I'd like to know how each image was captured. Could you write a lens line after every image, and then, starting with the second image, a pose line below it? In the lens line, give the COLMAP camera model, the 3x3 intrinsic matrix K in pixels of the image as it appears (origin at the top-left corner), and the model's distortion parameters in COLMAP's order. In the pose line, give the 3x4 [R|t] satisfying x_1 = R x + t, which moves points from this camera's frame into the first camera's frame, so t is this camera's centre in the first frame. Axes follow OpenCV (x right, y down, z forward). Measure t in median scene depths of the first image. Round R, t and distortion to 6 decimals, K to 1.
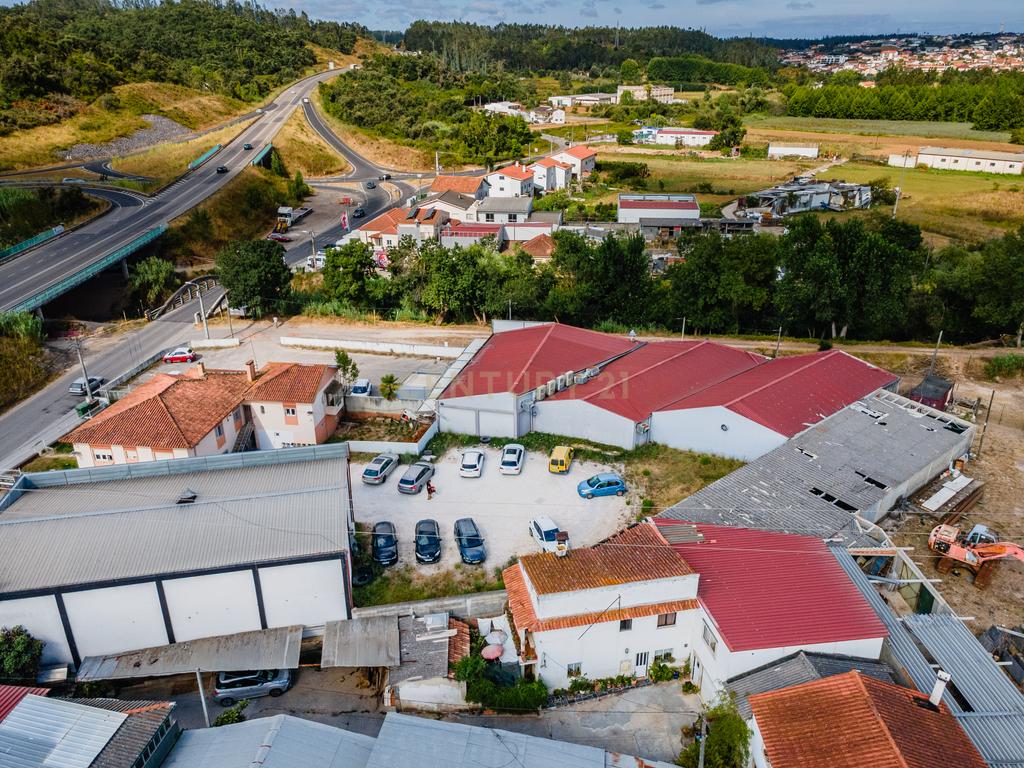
lens RADIAL K [[748.8, 0, 512.0], [0, 748.8, 384.0], [0, 0, 1]] dist [0.021892, 0.040971]
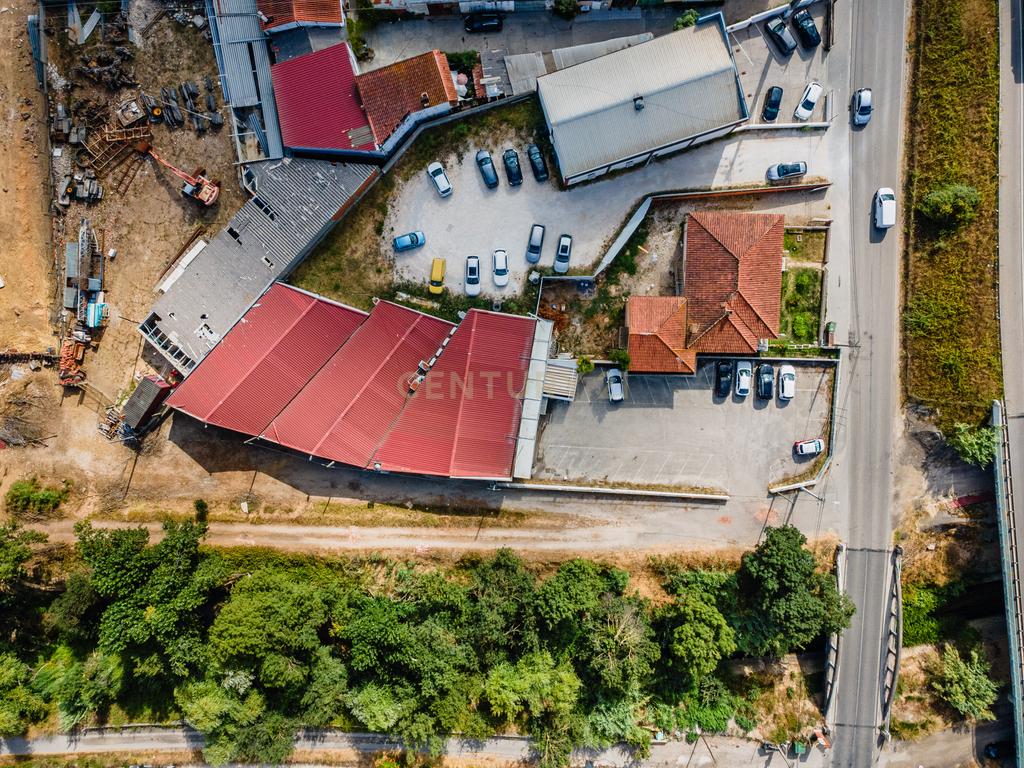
lens RADIAL K [[748.8, 0, 512.0], [0, 748.8, 384.0], [0, 0, 1]] dist [0.021892, 0.040971]
pose [[-0.994638, 0.099742, 0.027327, -0.038750], [-0.022987, -0.470849, 0.881914, -0.530024], [0.100831, 0.876557, 0.470617, 0.227988]]
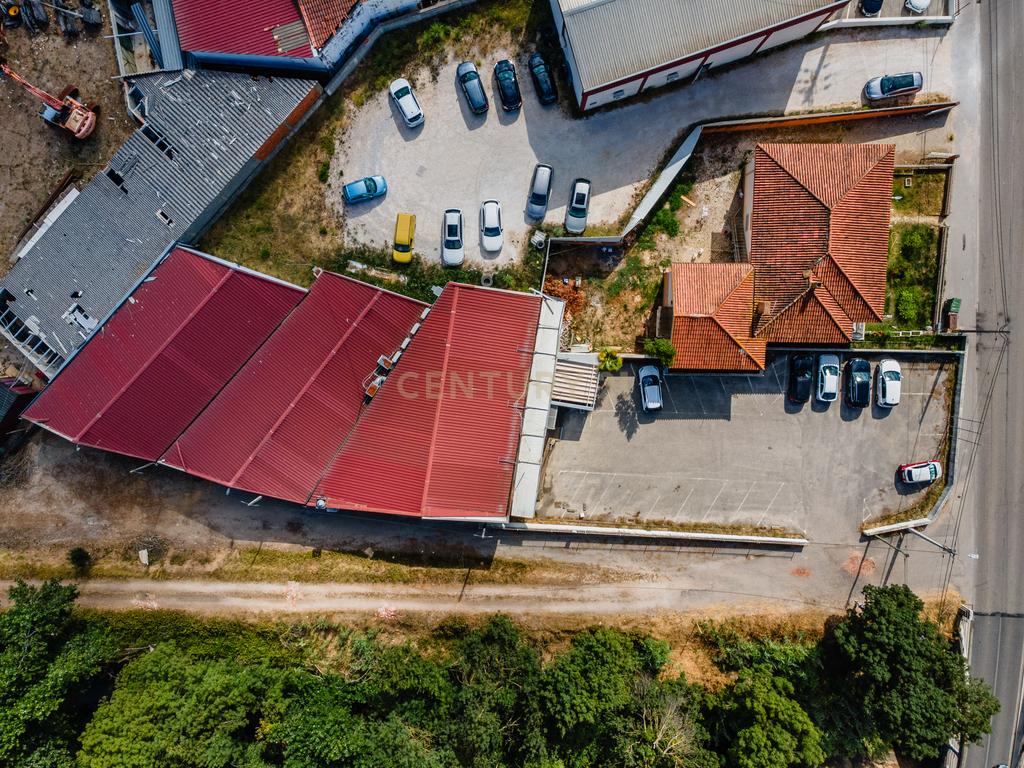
lens RADIAL K [[748.8, 0, 512.0], [0, 748.8, 384.0], [0, 0, 1]] dist [0.021892, 0.040971]
pose [[-0.994160, 0.103916, 0.029104, -0.037342], [-0.023822, -0.474373, 0.880002, -0.381217], [0.105252, 0.874169, 0.474078, 0.303578]]
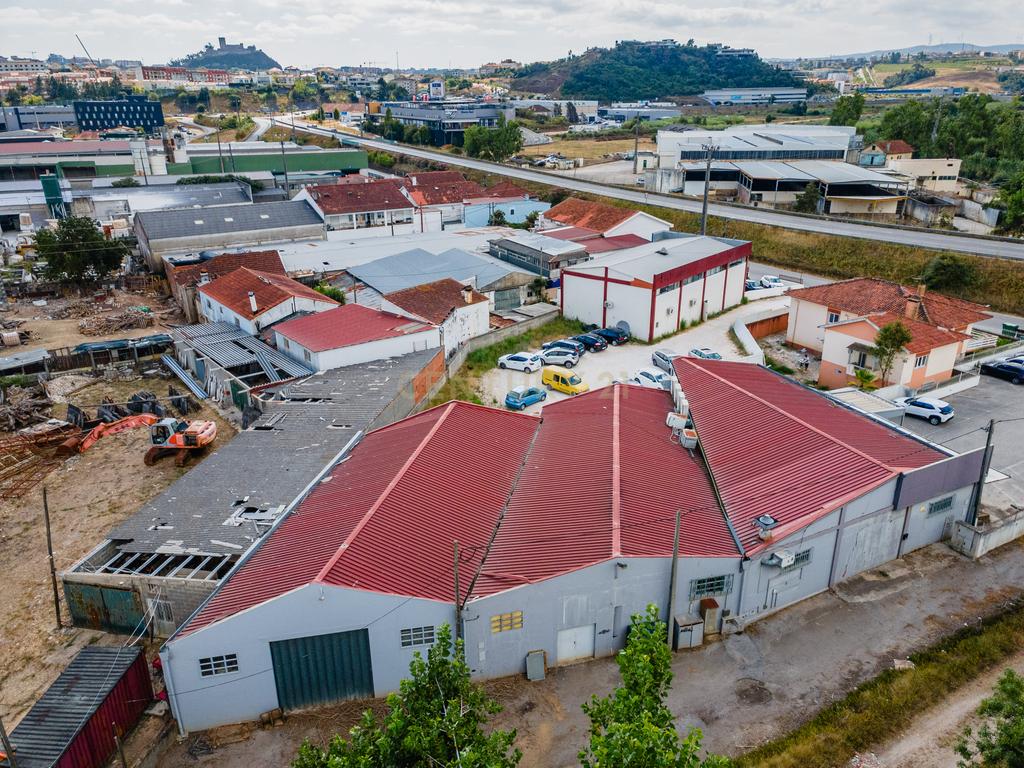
lens RADIAL K [[748.8, 0, 512.0], [0, 748.8, 384.0], [0, 0, 1]] dist [0.021892, 0.040971]
pose [[-0.797448, 0.230479, -0.557634, 0.275574], [-0.230809, 0.737367, 0.634836, -0.201595], [0.557498, 0.634956, -0.534815, 0.607091]]
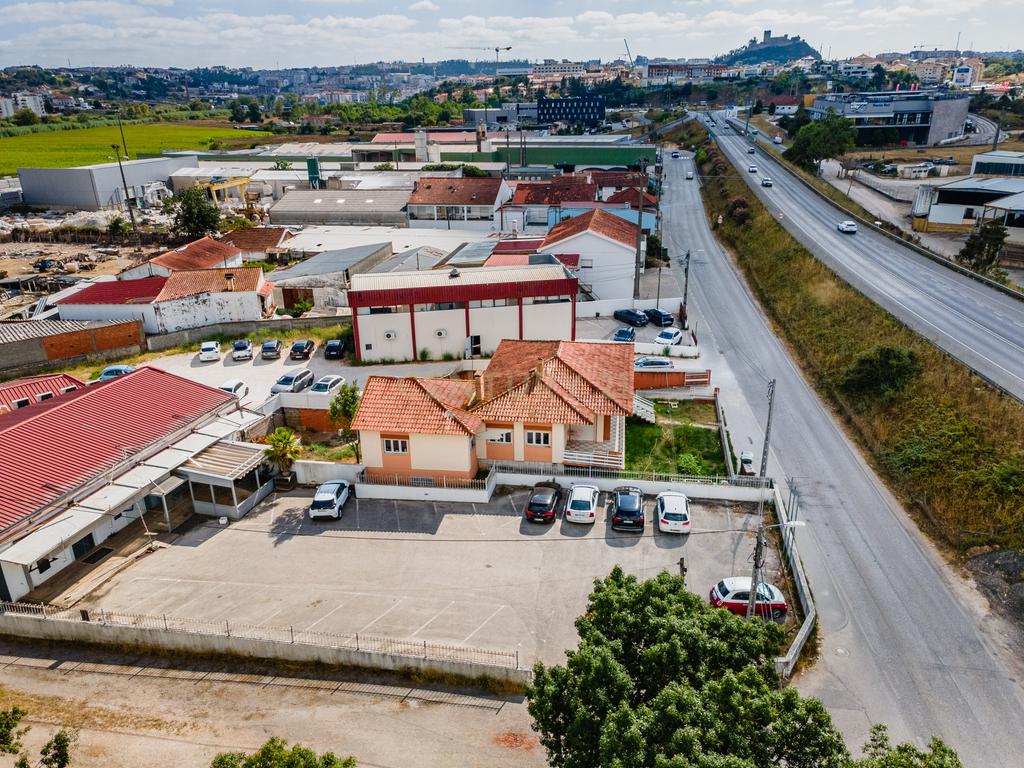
lens RADIAL K [[748.8, 0, 512.0], [0, 748.8, 384.0], [0, 0, 1]] dist [0.021892, 0.040971]
pose [[-0.999120, 0.006061, 0.041513, -0.192633], [0.033668, 0.706202, 0.707210, -0.241594], [-0.025030, 0.707985, -0.705784, 0.706433]]
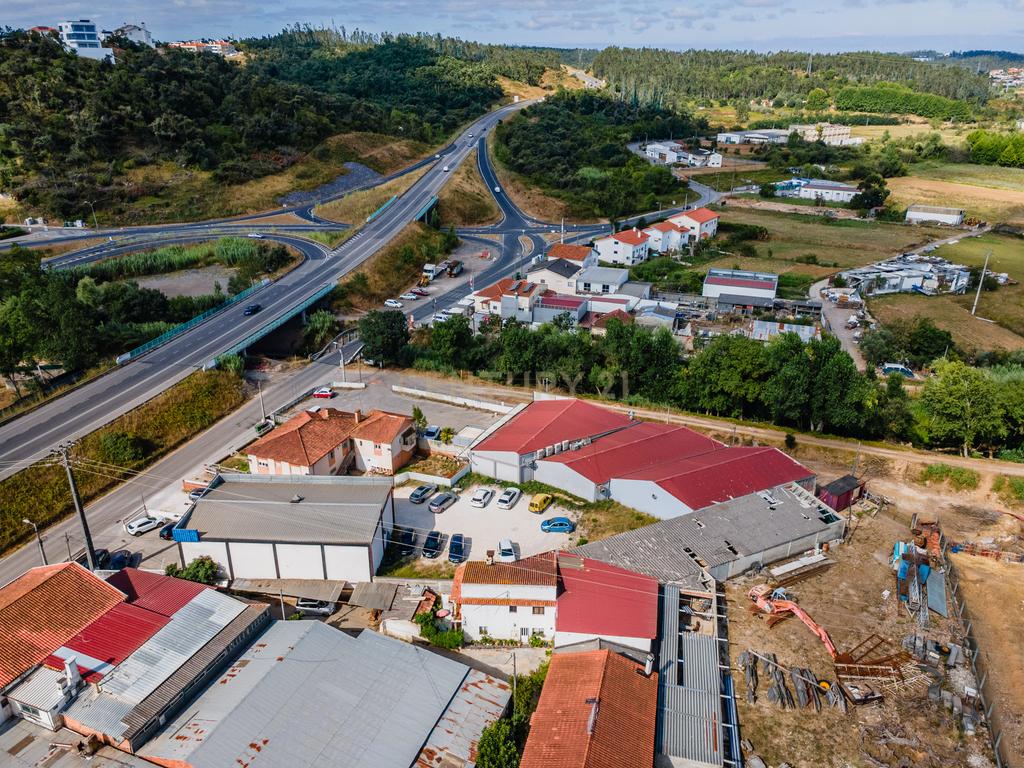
lens RADIAL K [[748.8, 0, 512.0], [0, 748.8, 384.0], [0, 0, 1]] dist [0.021892, 0.040971]
pose [[0.970188, 0.101018, -0.220299, 0.134417], [-0.103104, 0.994668, 0.002039, -0.055847], [0.219330, 0.020735, 0.975430, -0.196717]]
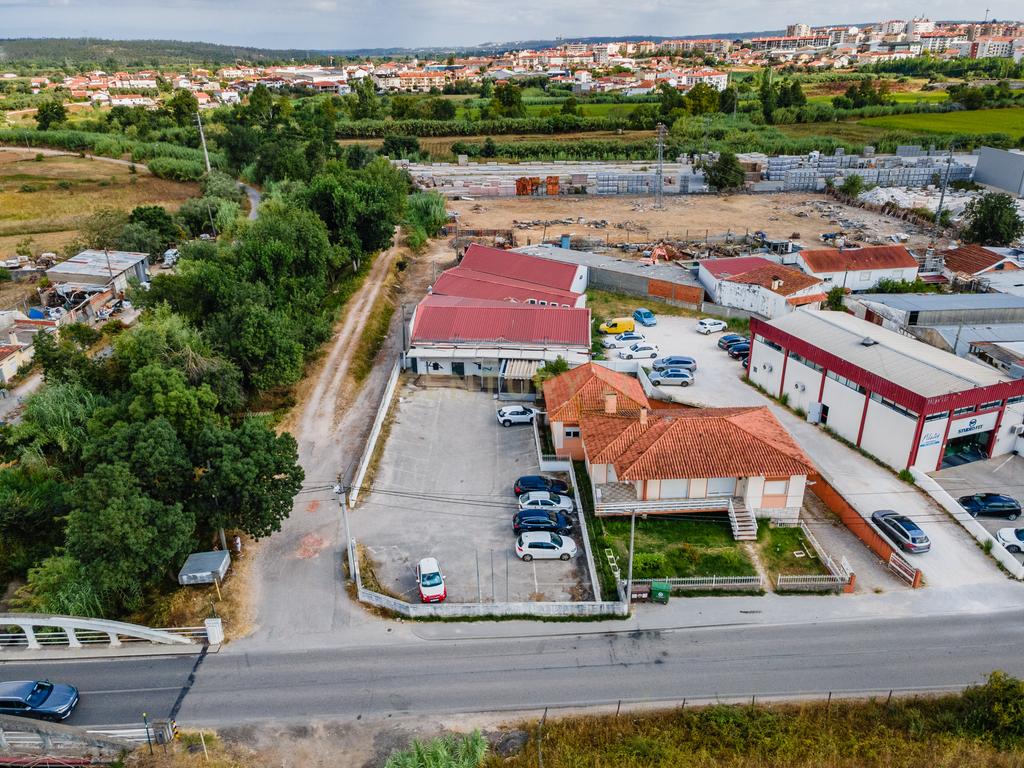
lens RADIAL K [[748.8, 0, 512.0], [0, 748.8, 384.0], [0, 0, 1]] dist [0.021892, 0.040971]
pose [[-0.159643, -0.399002, 0.902946, -0.520574], [0.409581, 0.805462, 0.428340, -0.213398], [-0.898197, 0.438211, 0.034837, 0.504130]]
